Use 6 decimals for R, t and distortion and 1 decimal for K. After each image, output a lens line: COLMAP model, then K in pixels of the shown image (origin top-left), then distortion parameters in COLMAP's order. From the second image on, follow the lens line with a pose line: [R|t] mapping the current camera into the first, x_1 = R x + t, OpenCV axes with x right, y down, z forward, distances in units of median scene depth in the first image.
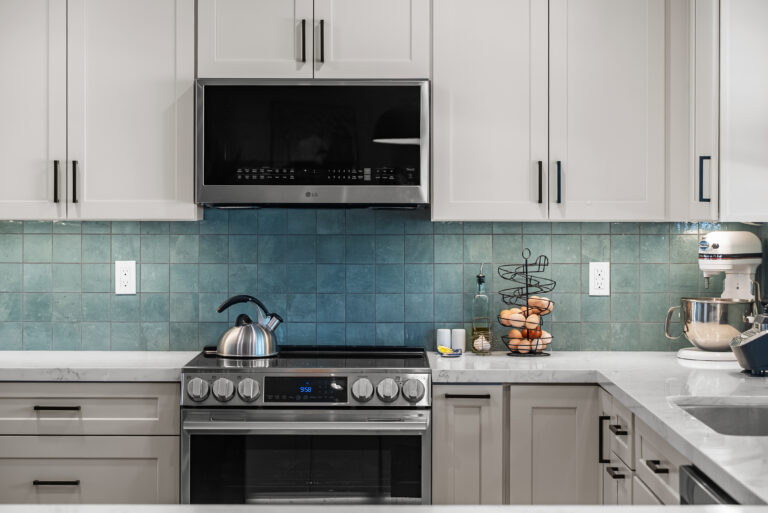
lens RADIAL K [[1655.4, 0, 382.6], [0, 1655.4, 208.4], [0, 0, 1]] dist [-0.017451, 0.077115]
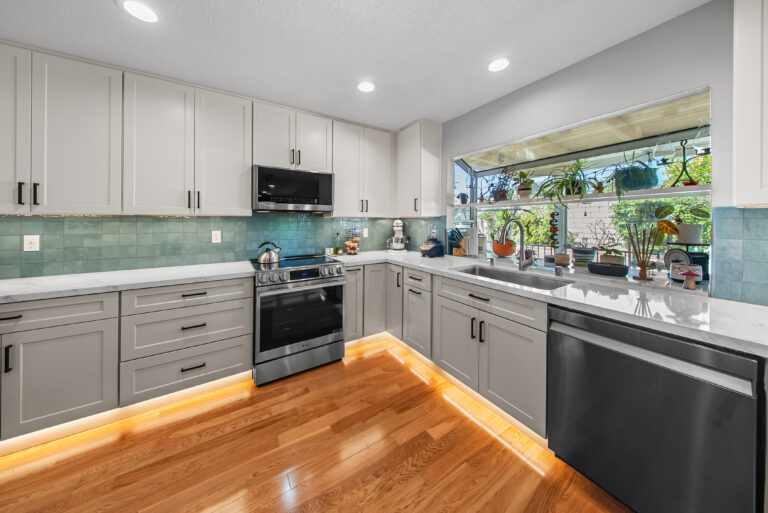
lens RADIAL K [[241.9, 0, 378.1], [0, 241.9, 220.9], [0, 0, 1]] dist [0.000433, -0.001297]
pose [[0.848007, -0.001259, 0.529984, -0.147437], [0.003067, 0.999992, -0.002532, 0.017511], [-0.529976, 0.003773, 0.848004, 0.535118]]
